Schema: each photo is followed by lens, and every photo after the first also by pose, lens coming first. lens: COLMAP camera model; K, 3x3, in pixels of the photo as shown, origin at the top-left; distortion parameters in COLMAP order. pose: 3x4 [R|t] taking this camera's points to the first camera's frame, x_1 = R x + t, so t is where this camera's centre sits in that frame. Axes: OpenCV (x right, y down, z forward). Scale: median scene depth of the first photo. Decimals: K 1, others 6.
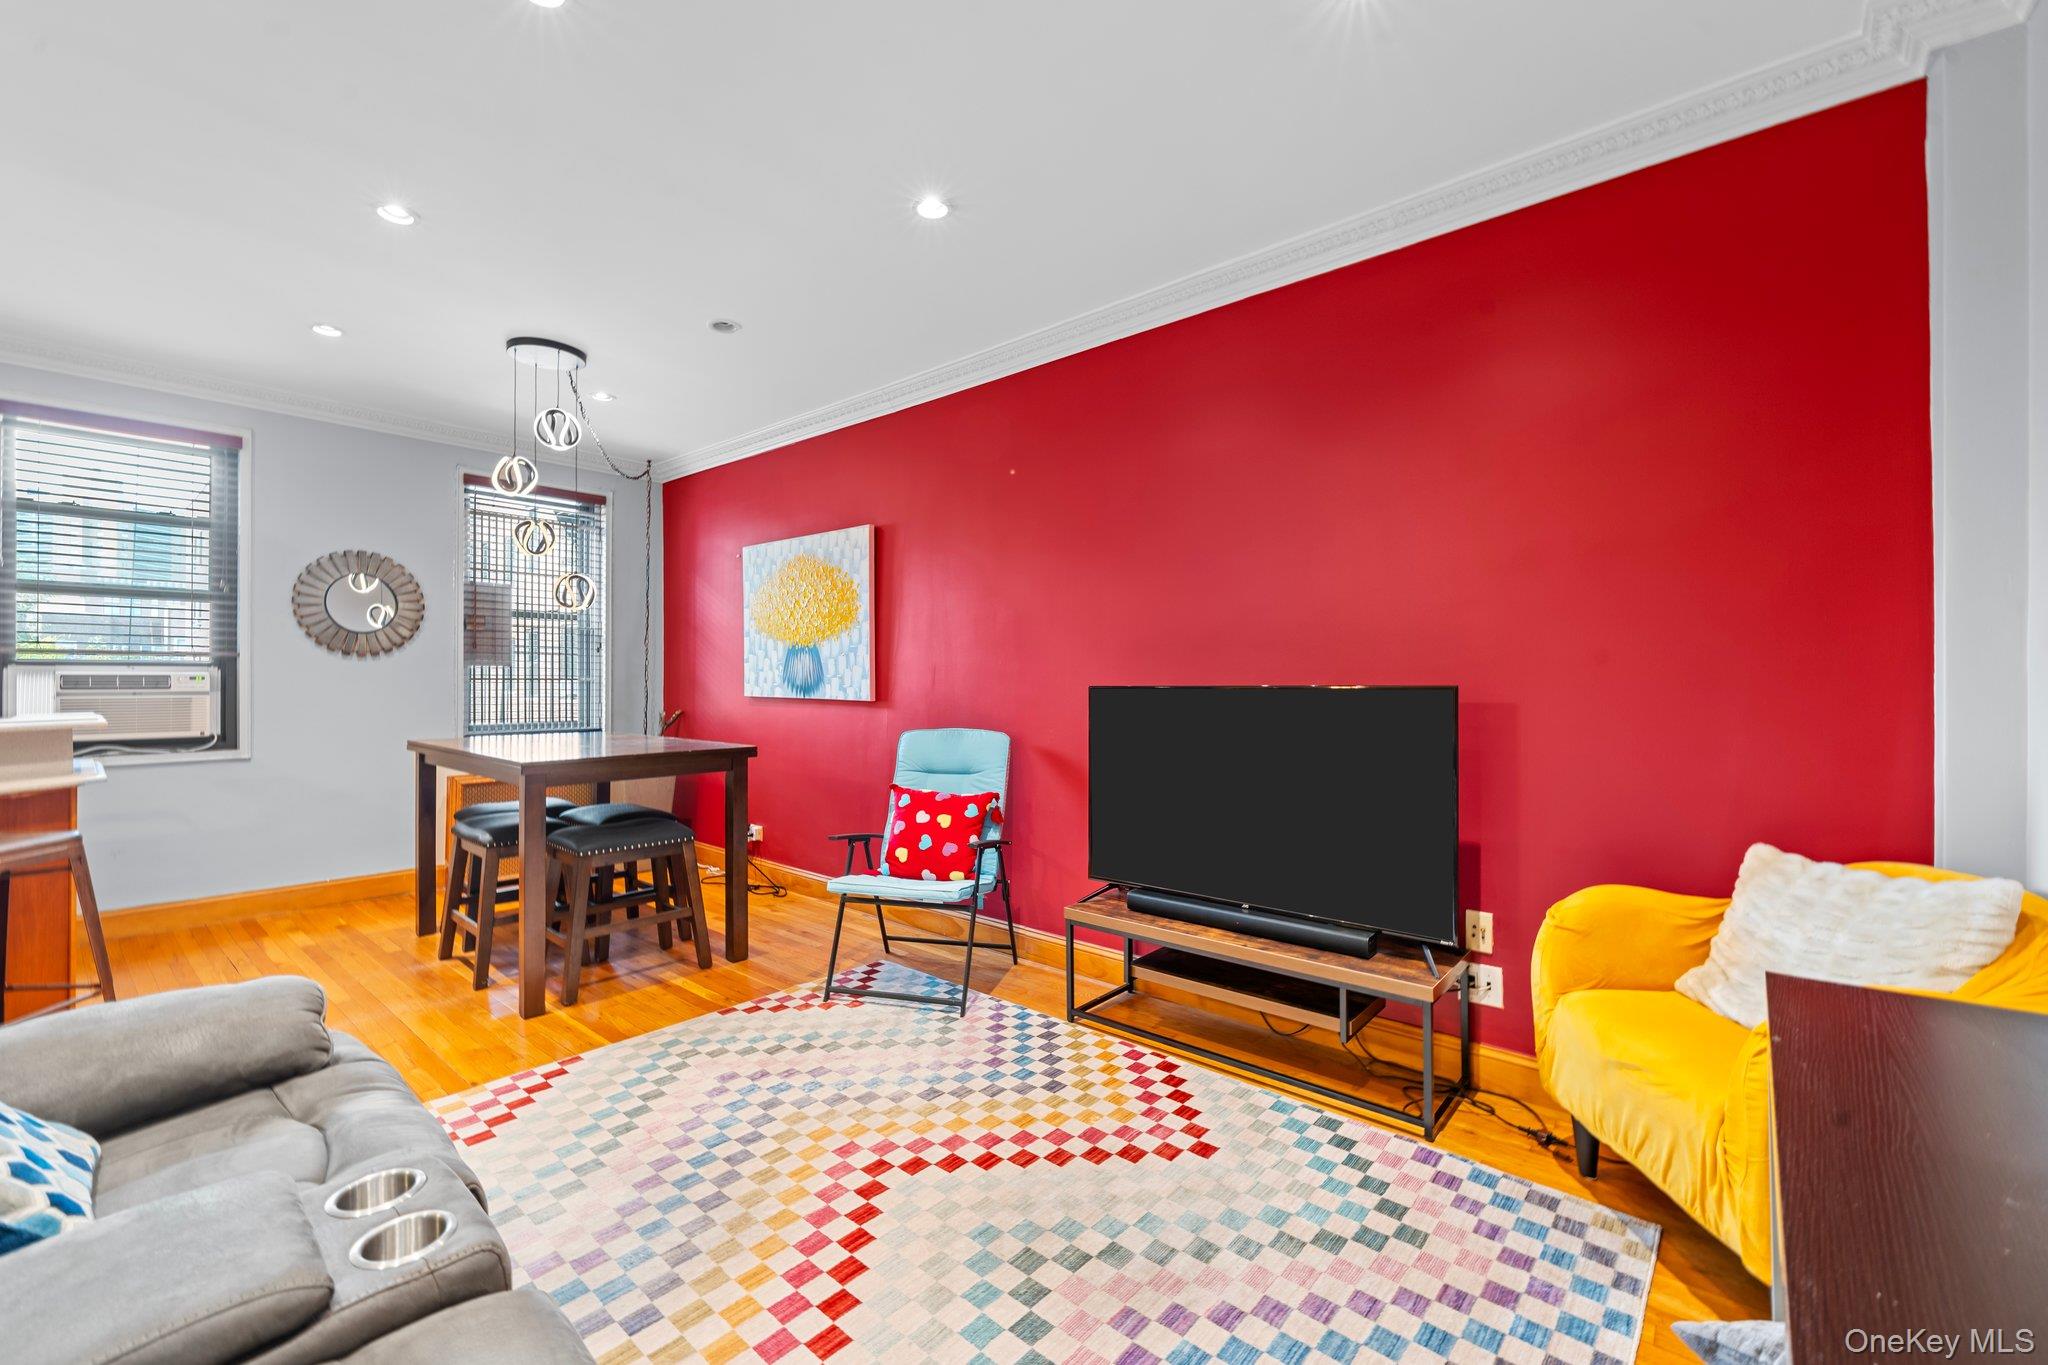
lens RADIAL K [[835.8, 0, 1019.3], [0, 835.8, 679.0], [0, 0, 1]] dist [0.001897, -0.000757]
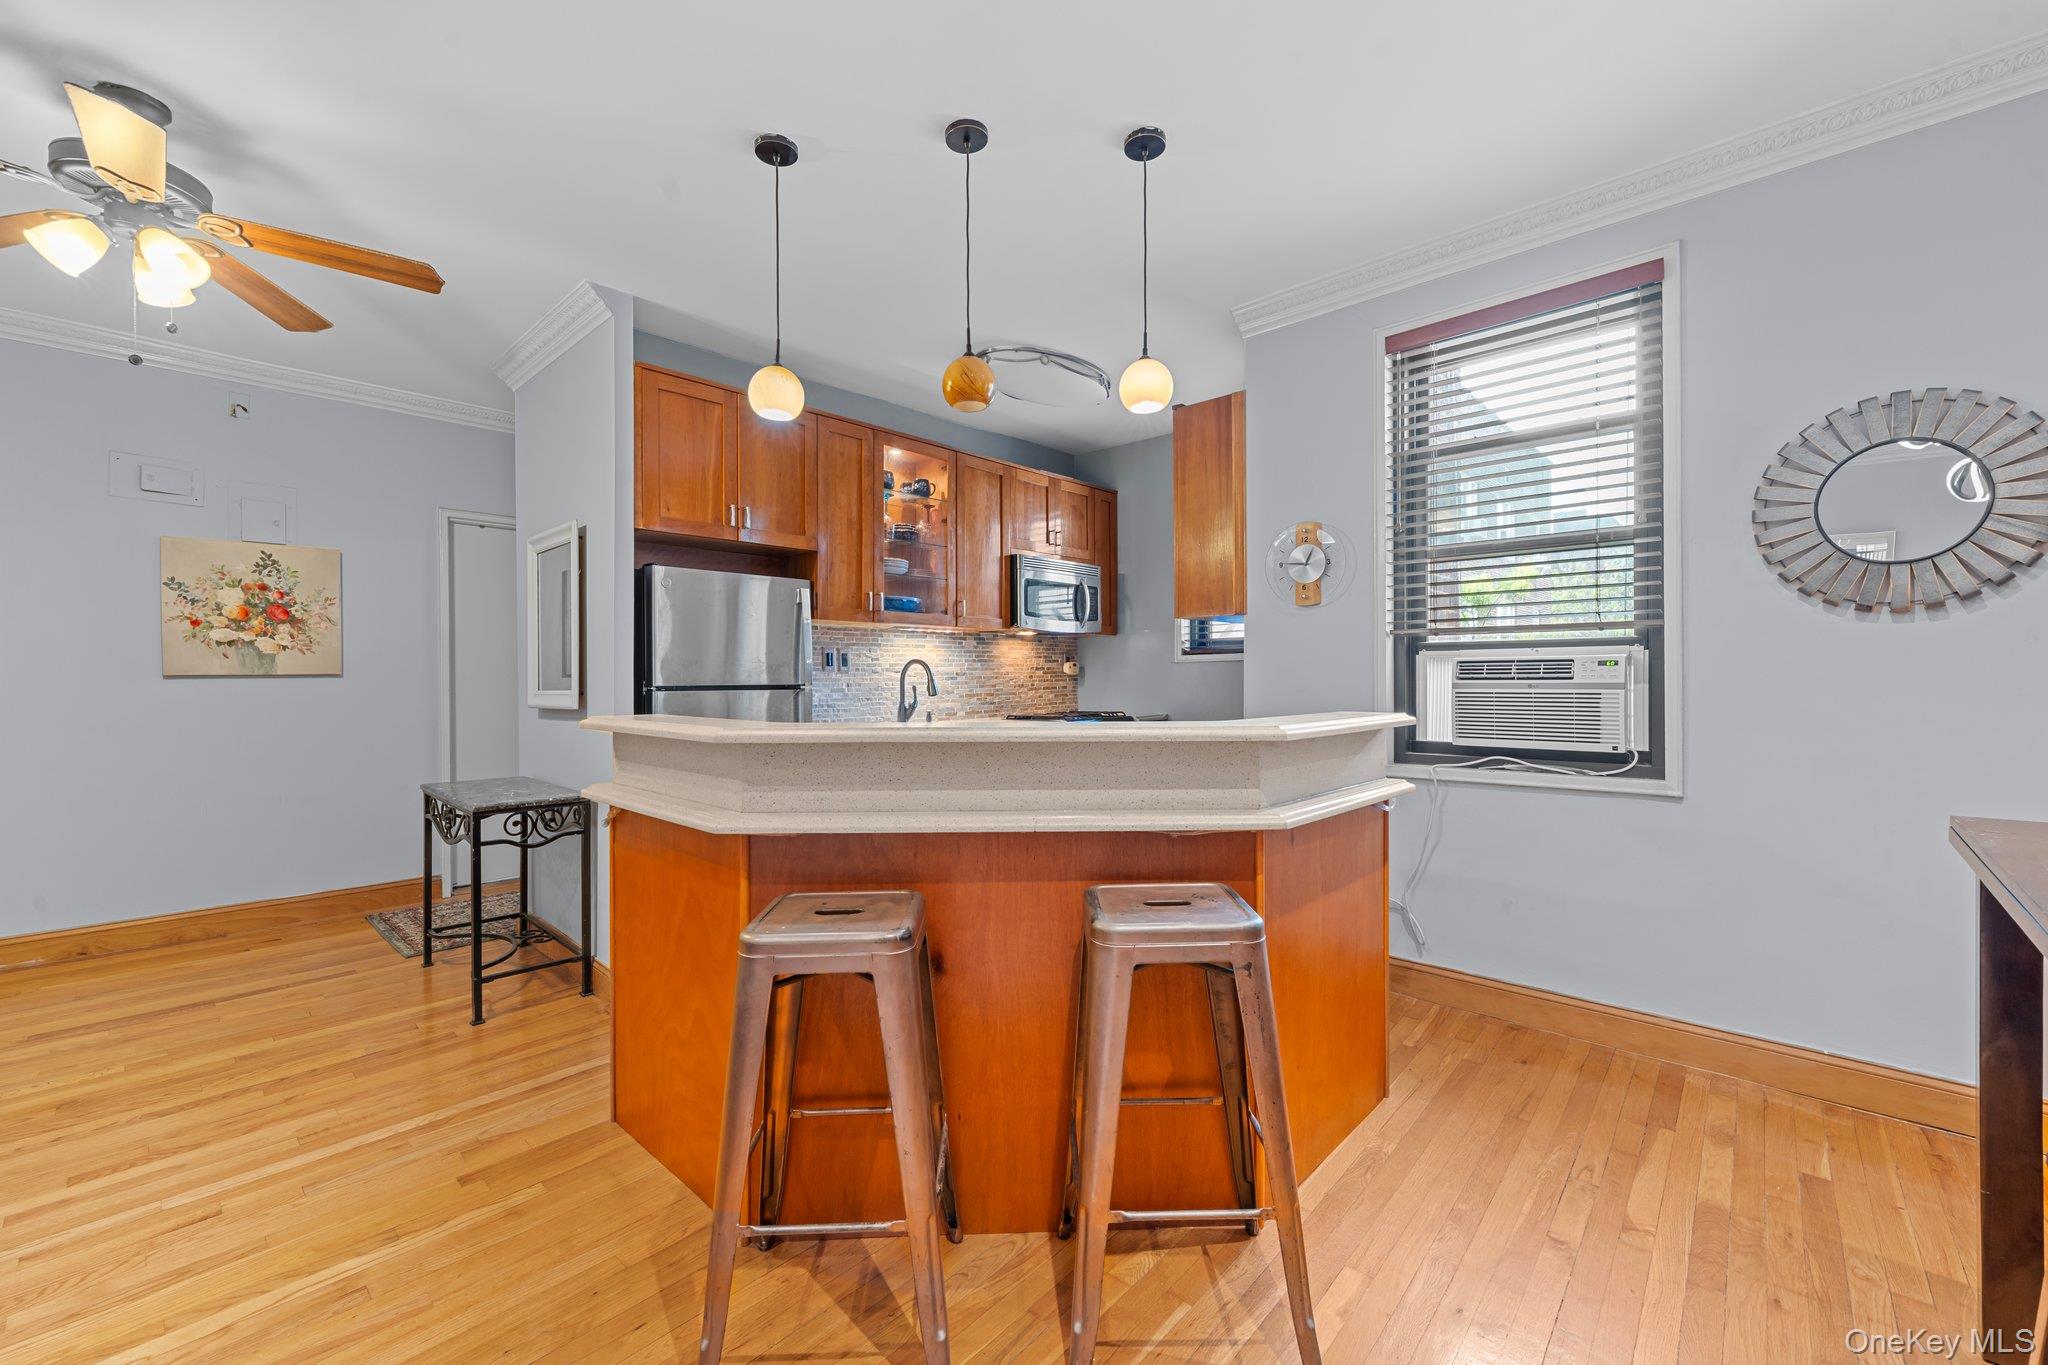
lens RADIAL K [[823.4, 0, 1022.6], [0, 823.4, 681.0], [0, 0, 1]] dist [0.000129, -0.000066]
pose [[-0.036952, 0.006200, -0.999298, -0.310140], [0.008845, 0.999944, 0.005877, 0.004967], [0.999278, -0.008621, -0.037005, 0.538684]]
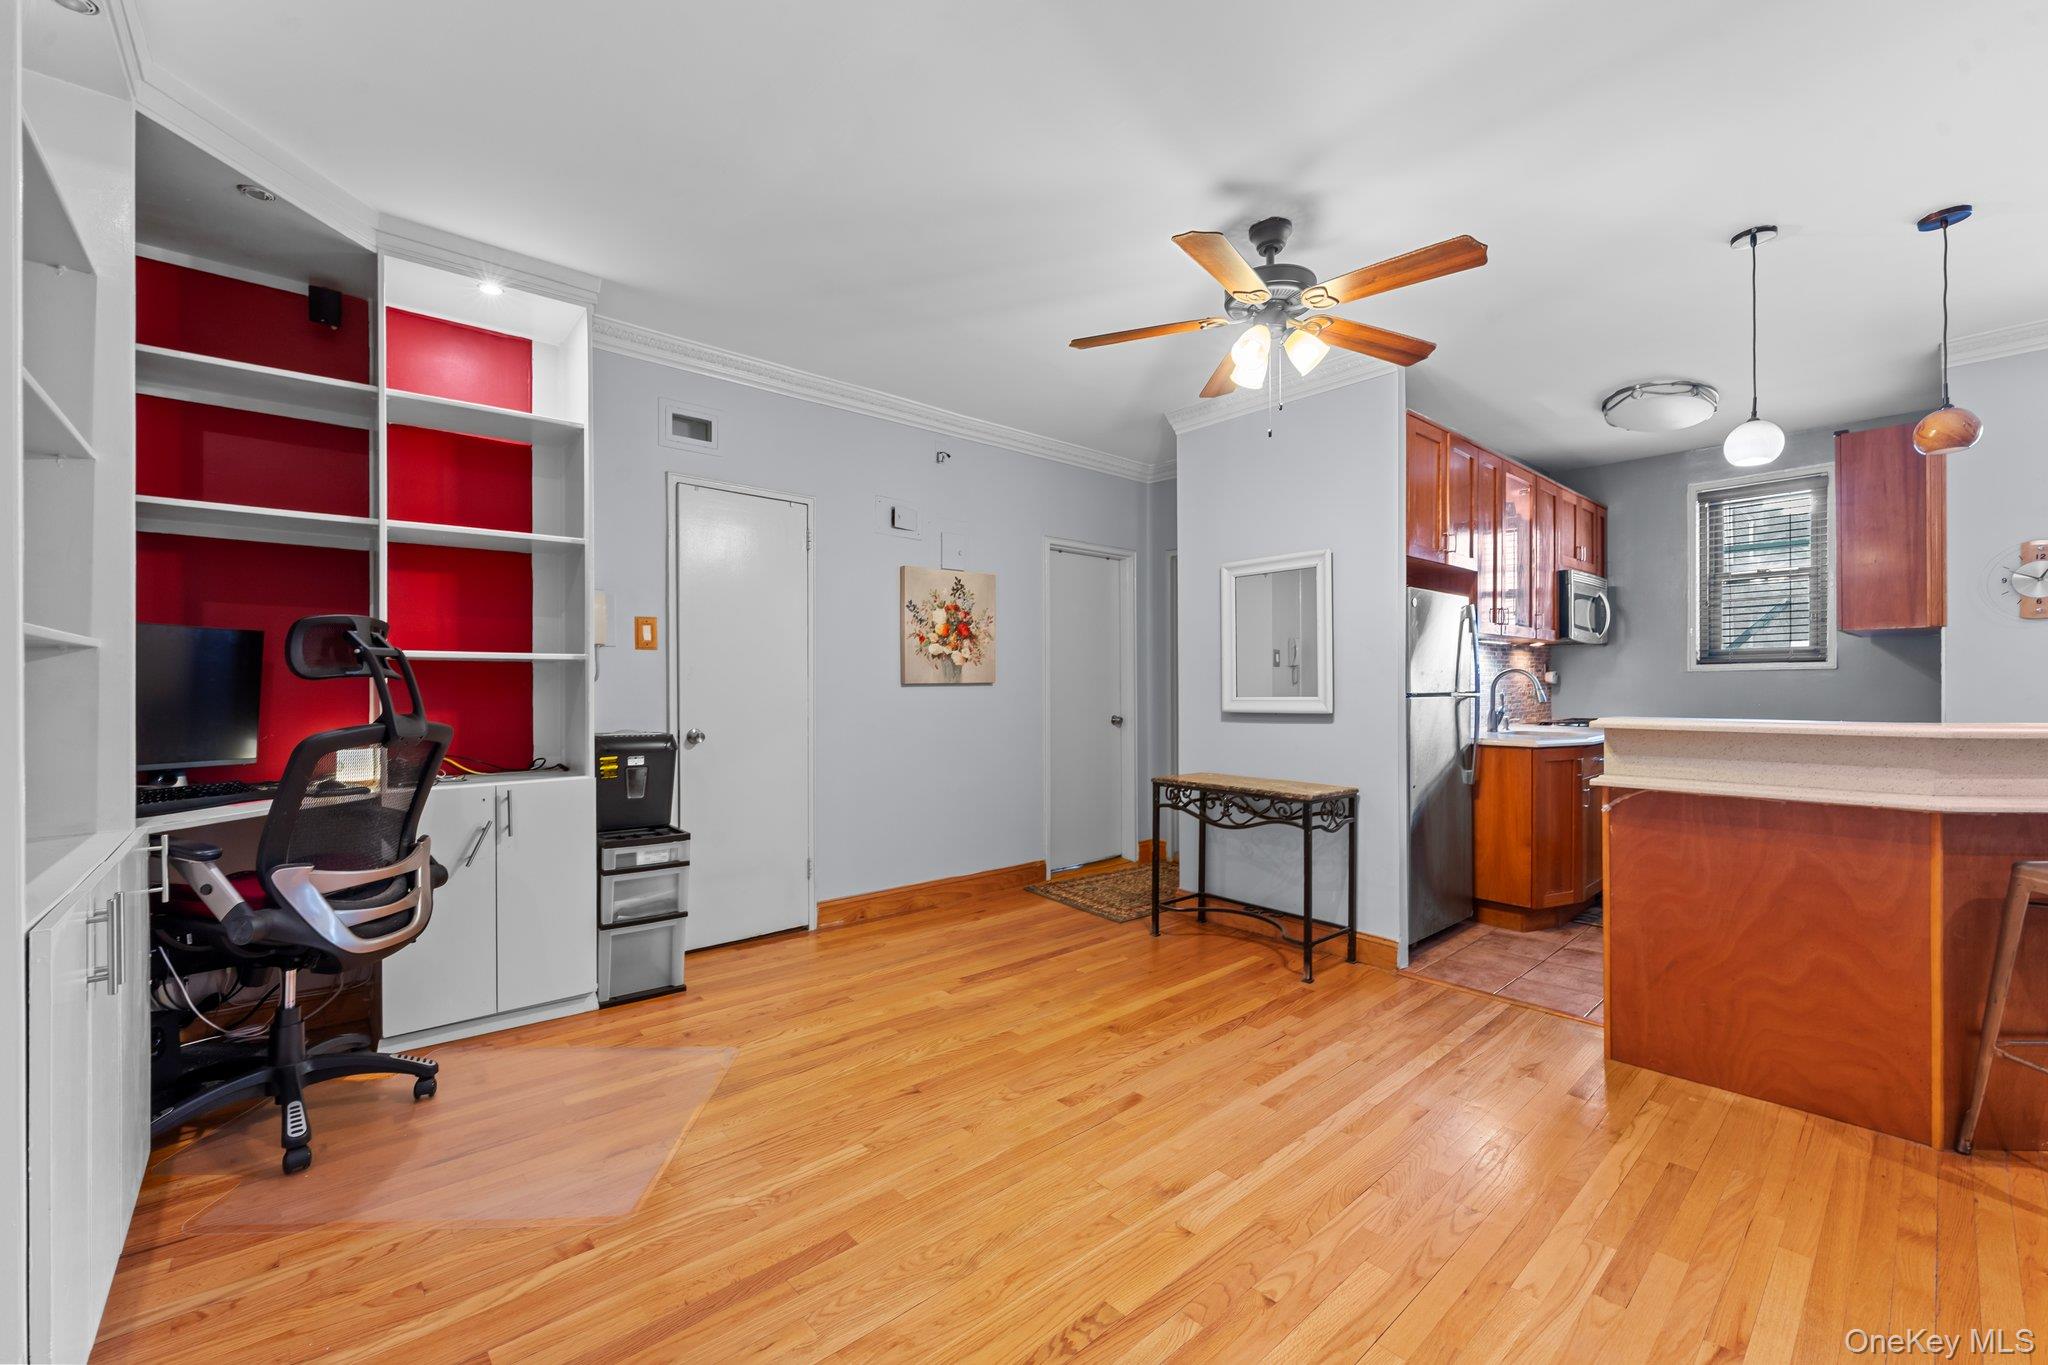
lens RADIAL K [[832.5, 0, 1027.1], [0, 832.5, 684.2], [0, 0, 1]] dist [0.000053, -0.000466]
pose [[-0.131157, -0.001603, -0.991360, -0.143822], [0.008007, 0.999964, -0.002676, 0.001011], [0.991329, -0.008289, -0.131140, -0.088827]]
